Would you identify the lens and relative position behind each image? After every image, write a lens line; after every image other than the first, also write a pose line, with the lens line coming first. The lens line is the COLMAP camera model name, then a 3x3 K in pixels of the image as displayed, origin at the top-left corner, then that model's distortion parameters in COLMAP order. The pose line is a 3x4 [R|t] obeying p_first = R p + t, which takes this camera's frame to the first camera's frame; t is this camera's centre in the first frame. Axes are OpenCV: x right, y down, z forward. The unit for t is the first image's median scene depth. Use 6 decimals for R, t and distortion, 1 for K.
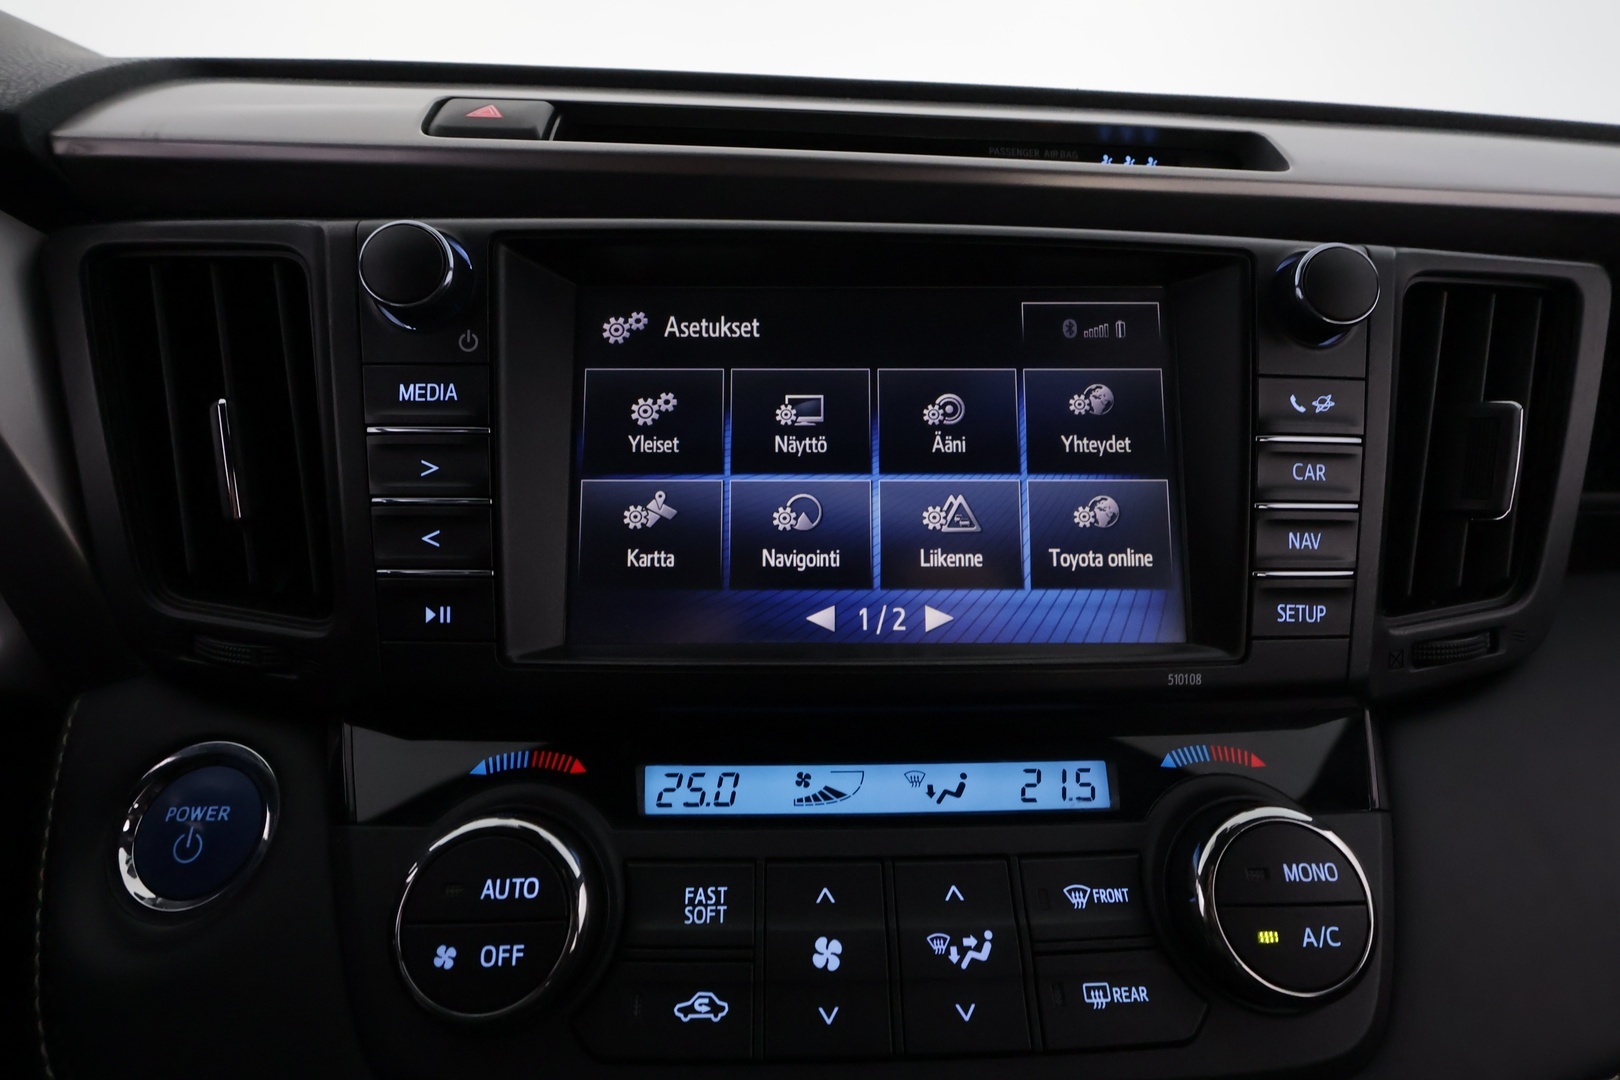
lens RADIAL K [[852.6, 0, 810.0], [0, 852.6, 540.0], [0, 0, 1]] dist [0.001652, -0.000052]
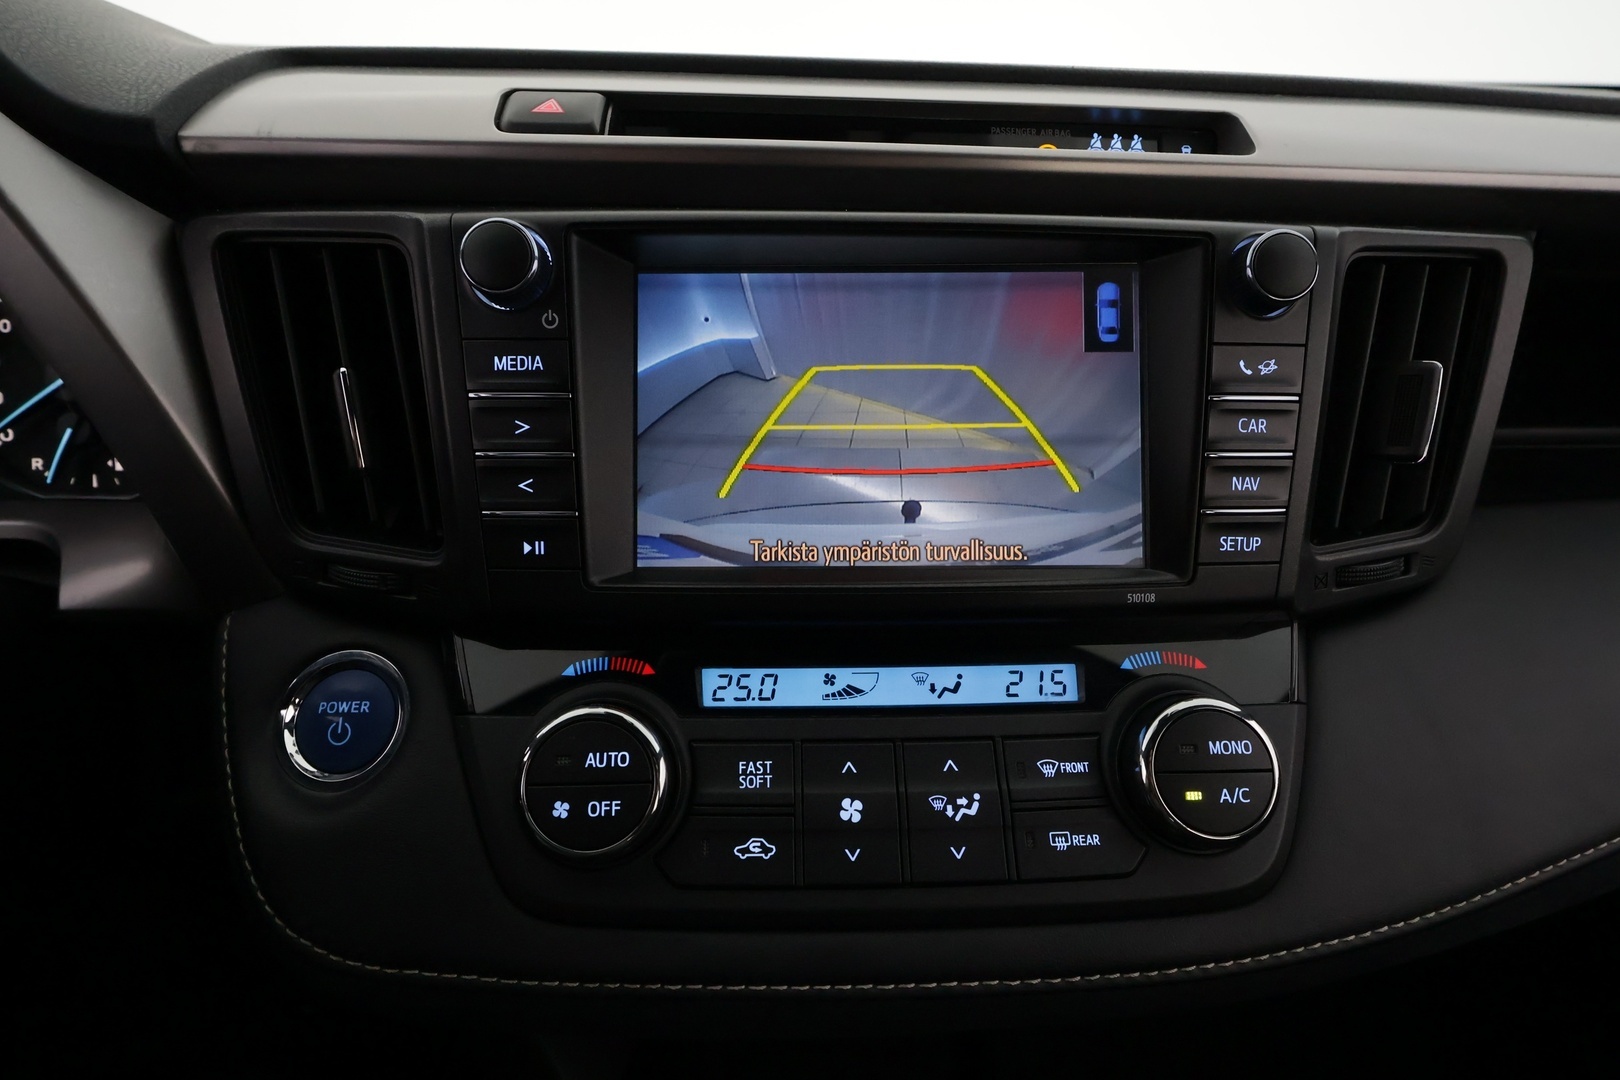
lens RADIAL K [[915.9, 0, 810.0], [0, 915.9, 540.0], [0, 0, 1]] dist [-0.003177, -0.000278]
pose [[0.999965, -0.002631, 0.008000, -0.047132], [0.001850, 0.995364, 0.096166, -0.047706], [-0.008216, -0.096148, 0.995333, -0.302414]]
